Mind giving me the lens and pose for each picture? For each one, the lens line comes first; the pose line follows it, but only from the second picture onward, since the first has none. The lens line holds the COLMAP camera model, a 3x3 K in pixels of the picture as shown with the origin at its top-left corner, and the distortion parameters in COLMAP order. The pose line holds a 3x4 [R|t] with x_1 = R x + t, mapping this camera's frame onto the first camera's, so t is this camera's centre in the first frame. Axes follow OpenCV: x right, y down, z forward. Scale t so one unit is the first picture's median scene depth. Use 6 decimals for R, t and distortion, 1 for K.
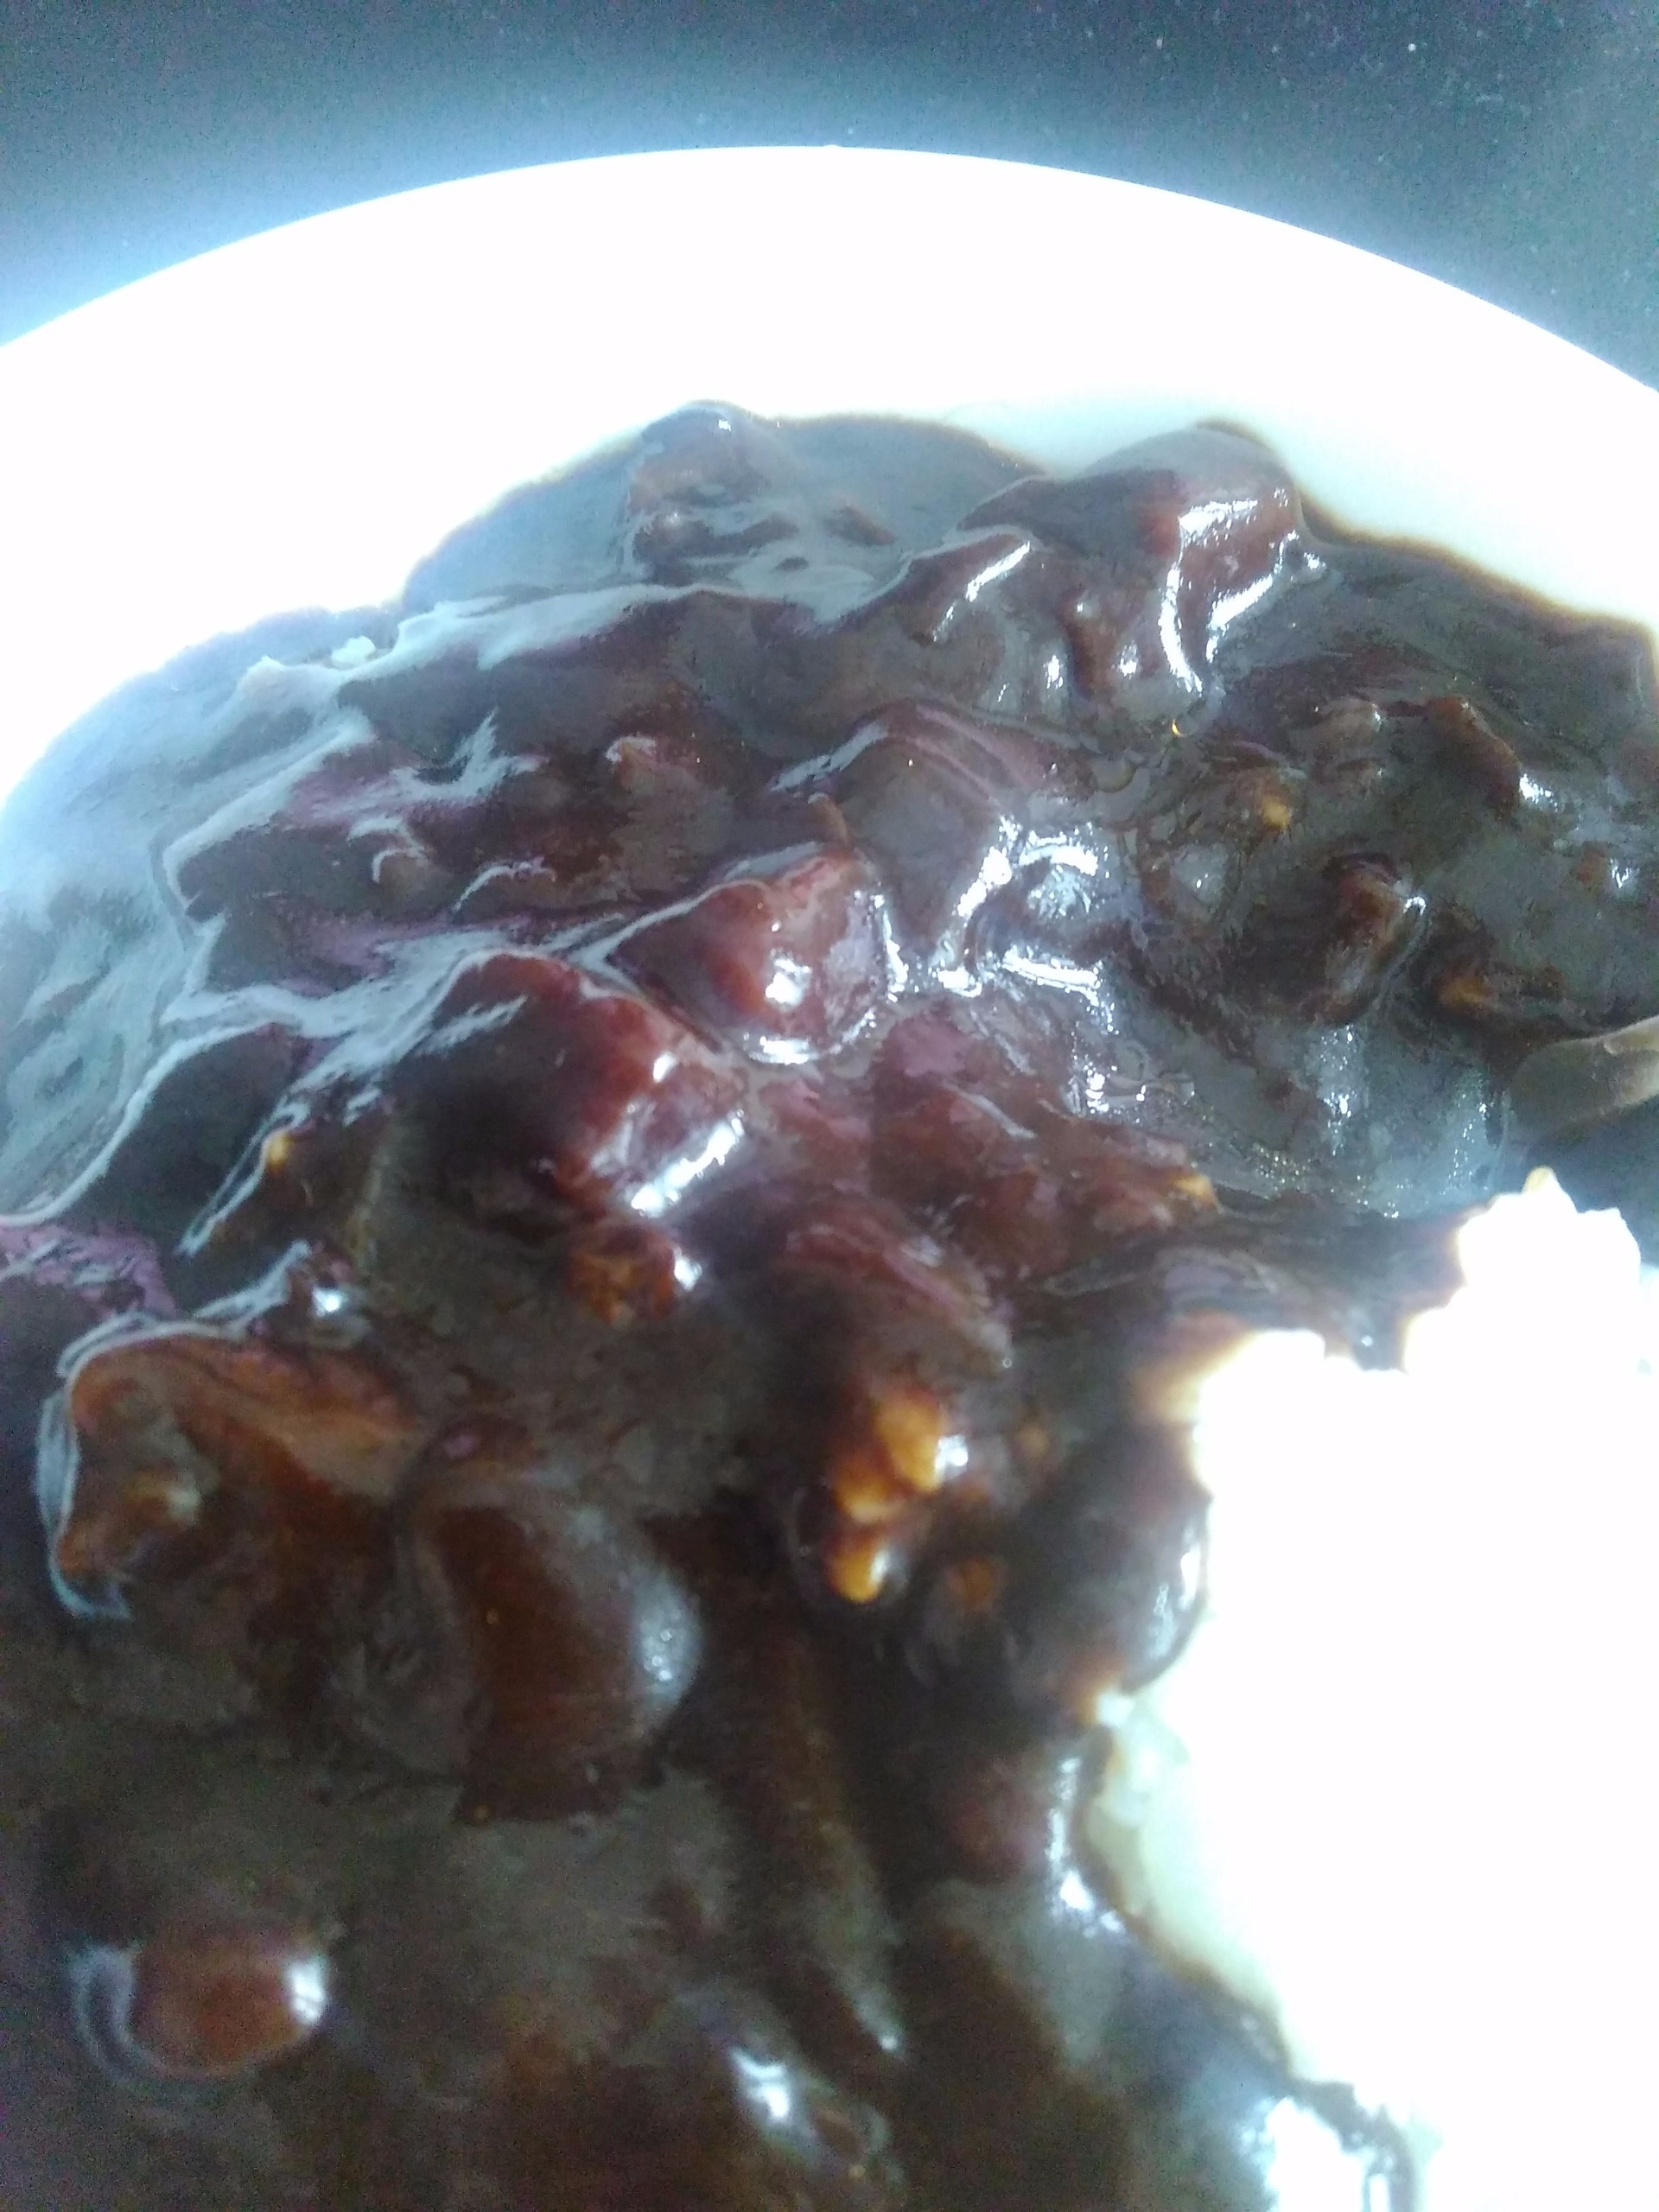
lens RADIAL K [[1804.2, 0, 829.5], [0, 1804.2, 1106.0], [0, 0, 1]] dist [0.117147, -0.189698]
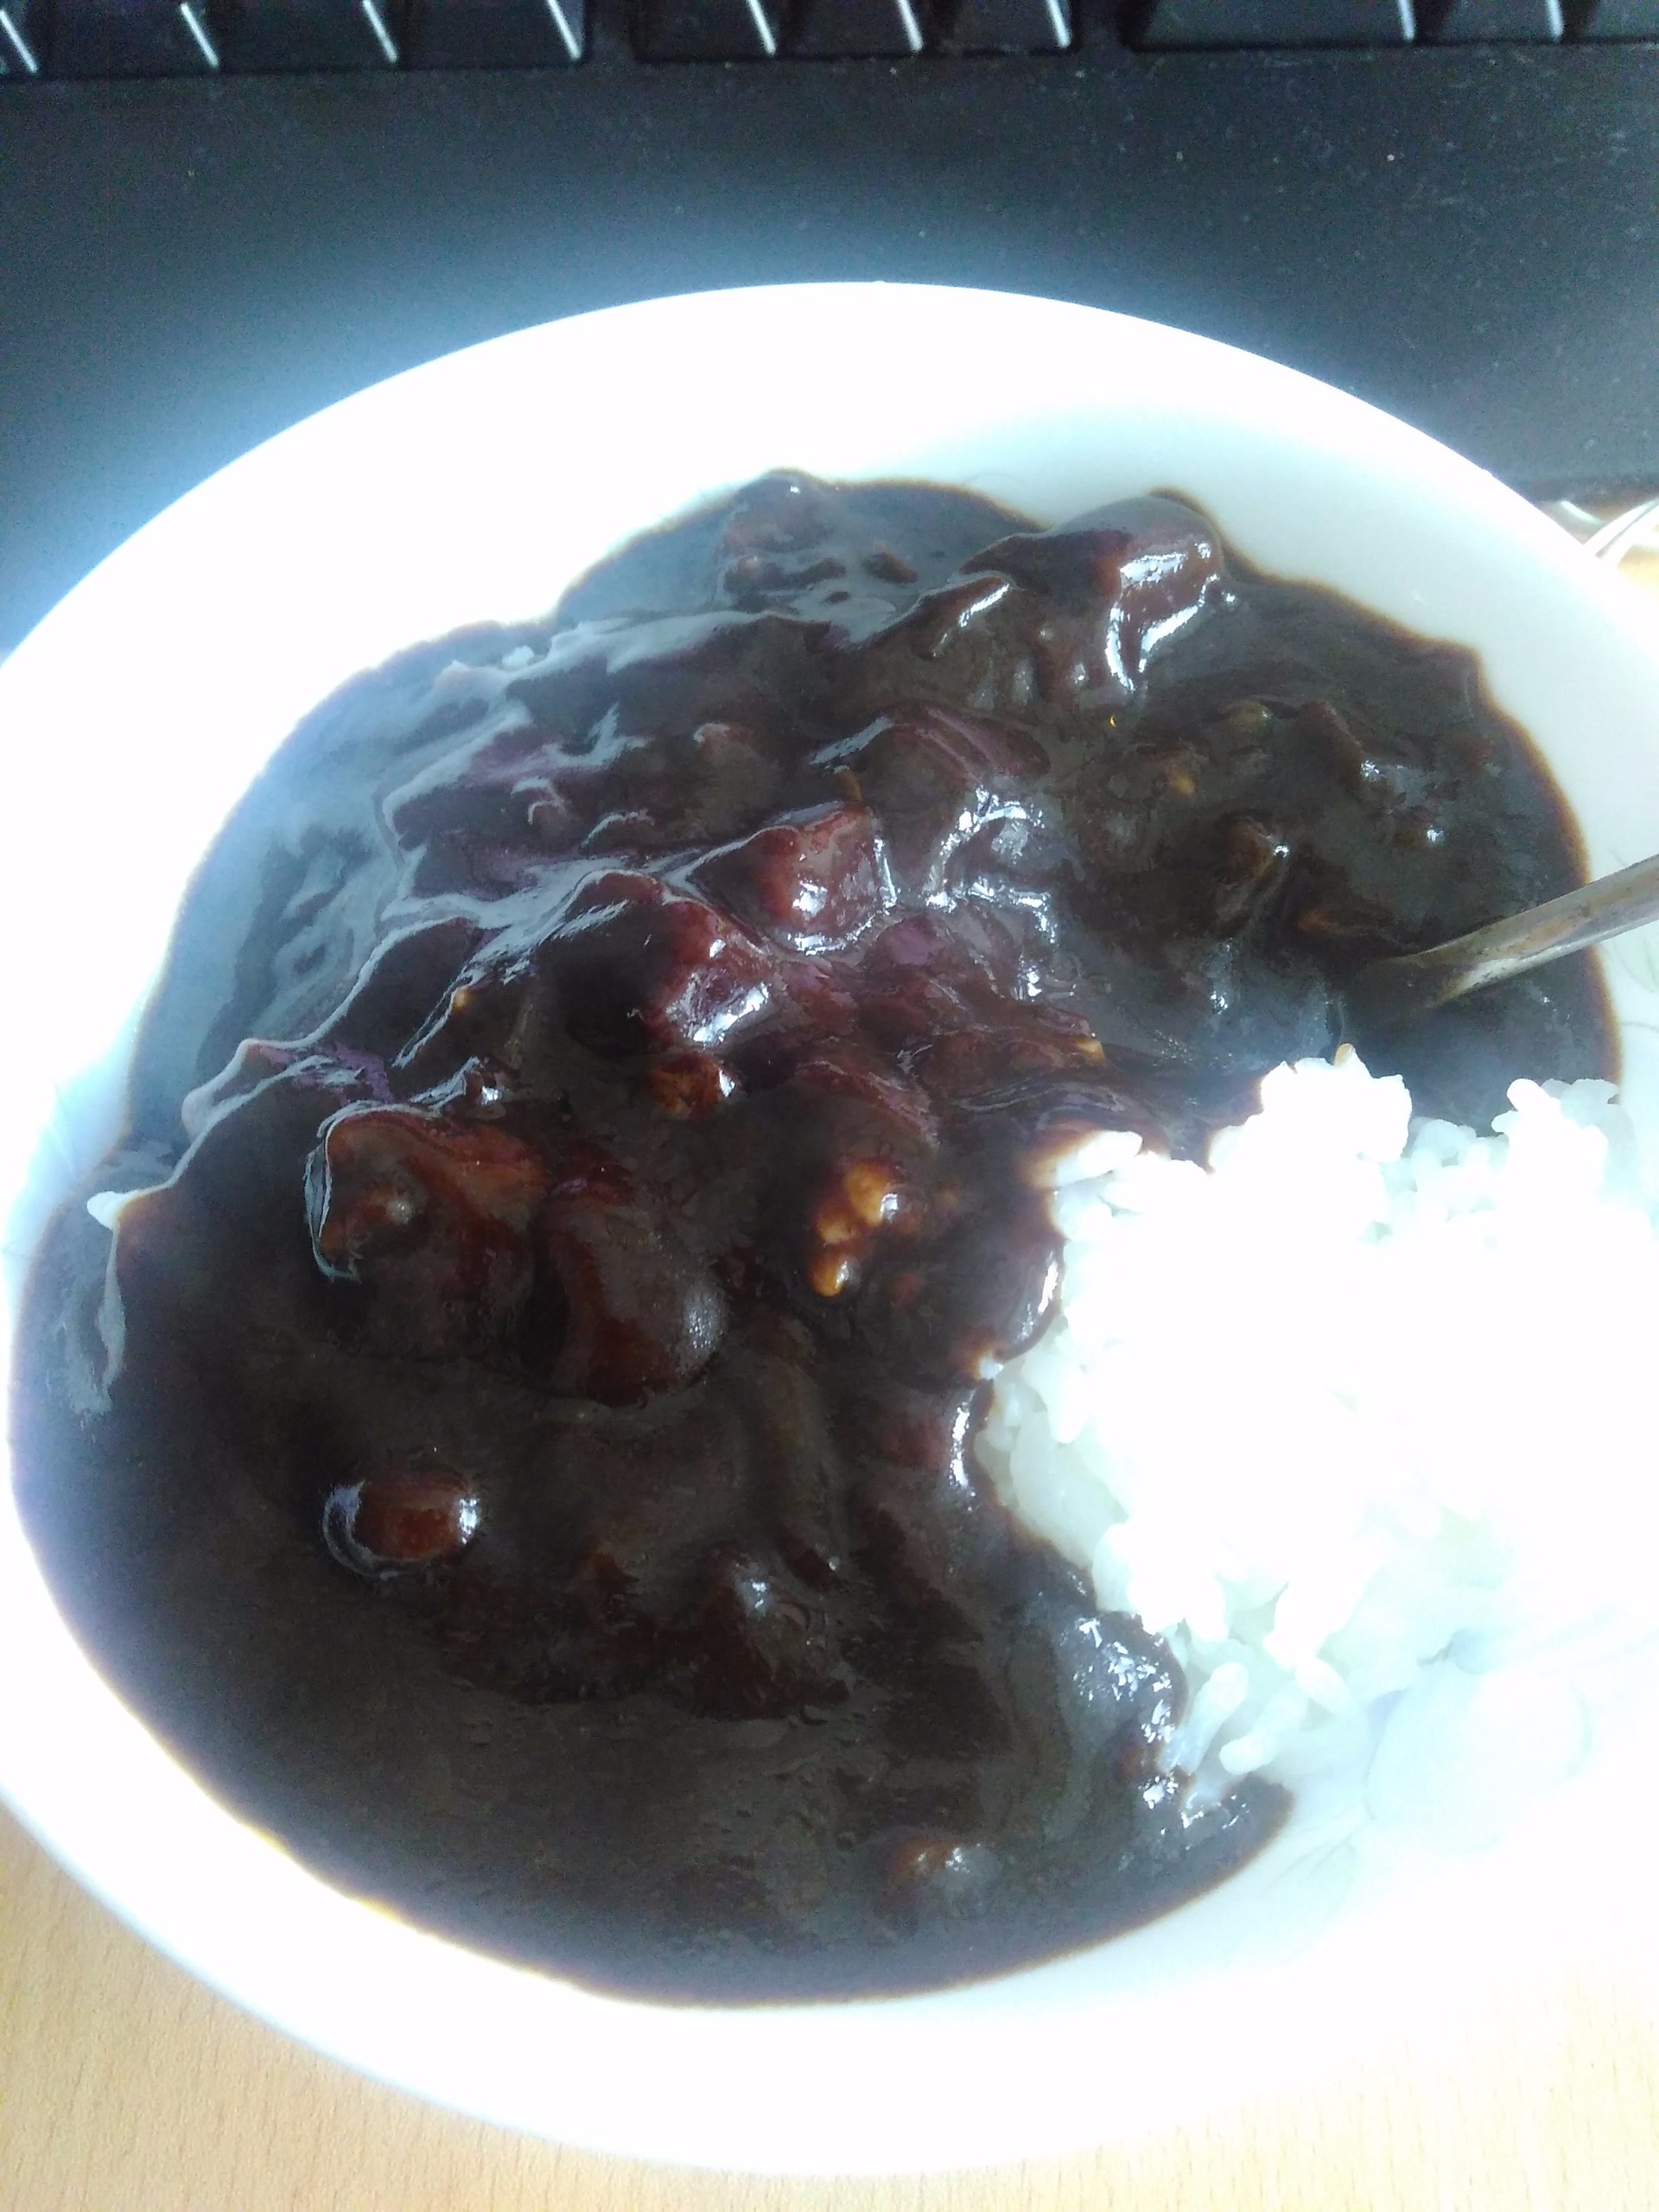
lens RADIAL K [[1804.2, 0, 829.5], [0, 1804.2, 1106.0], [0, 0, 1]] dist [0.117147, -0.189698]
pose [[0.996513, 0.030603, -0.077629, 0.100101], [-0.029782, 0.999488, 0.011709, 0.072837], [0.077947, -0.009356, 0.996914, -0.394226]]
